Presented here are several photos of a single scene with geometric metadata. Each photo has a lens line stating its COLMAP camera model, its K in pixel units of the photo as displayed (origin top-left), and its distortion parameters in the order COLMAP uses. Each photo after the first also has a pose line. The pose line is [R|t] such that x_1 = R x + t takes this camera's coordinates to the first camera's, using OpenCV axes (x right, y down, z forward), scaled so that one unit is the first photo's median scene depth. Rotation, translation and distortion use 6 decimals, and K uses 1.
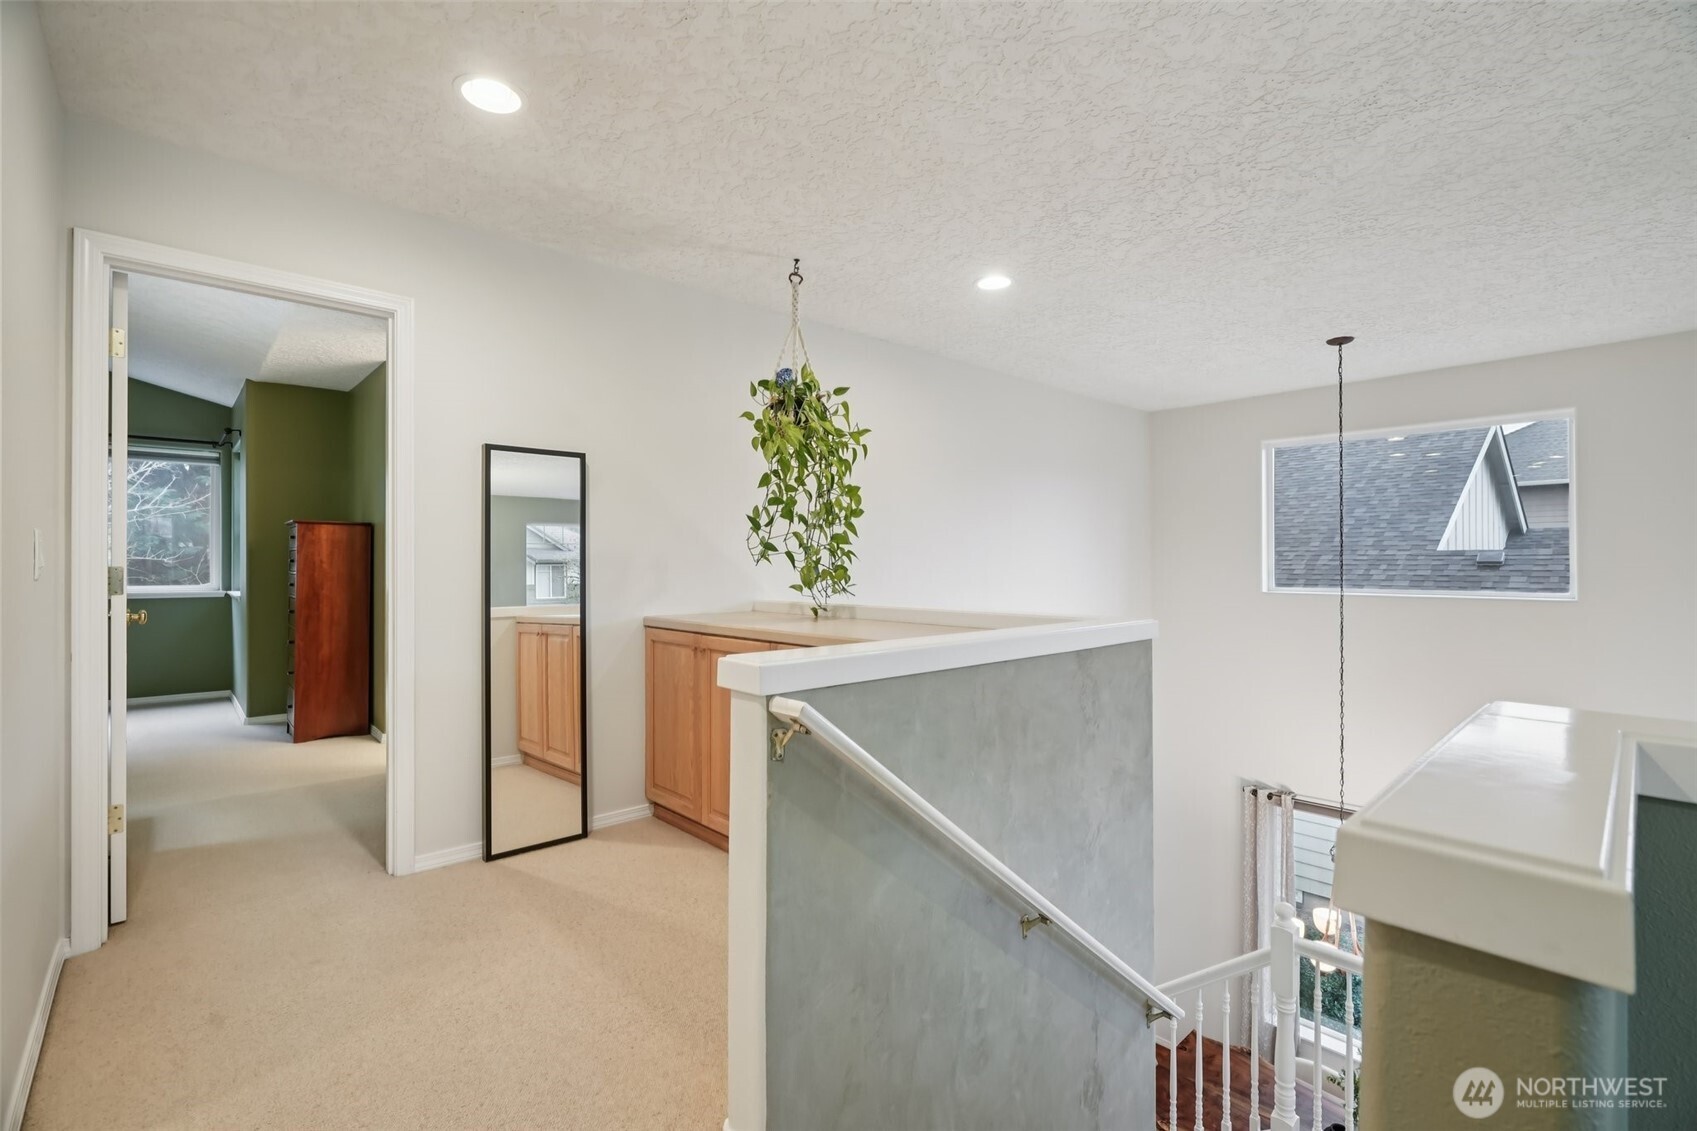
lens RADIAL K [[738.3, 0, 848.5], [0, 738.3, 565.5], [0, 0, 1]] dist [0.000037, 0.000176]
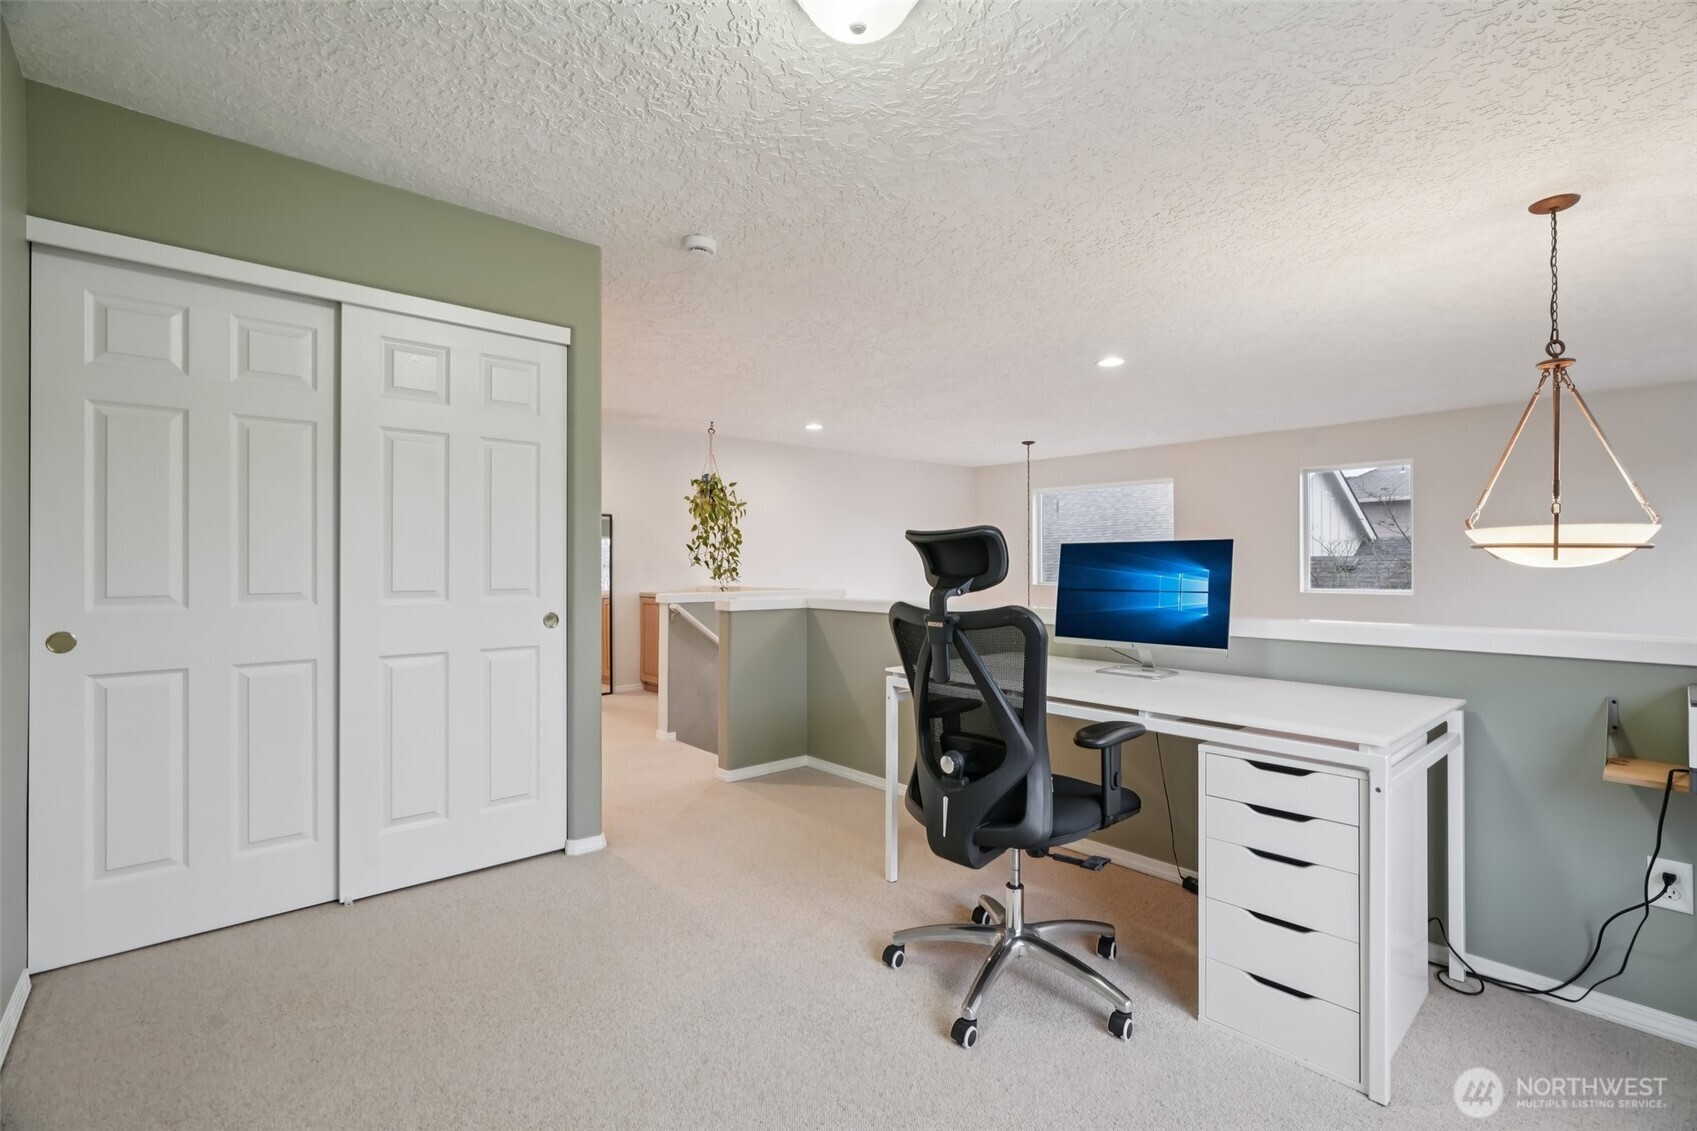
lens RADIAL K [[788.1, 0, 848.5], [0, 788.1, 565.5], [0, 0, 1]] dist [0.000033, 0.000240]
pose [[0.999690, 0.004309, -0.024519, 0.378855], [-0.004253, 0.999988, 0.002334, -0.012056], [0.024529, -0.002229, 0.999697, -1.248431]]
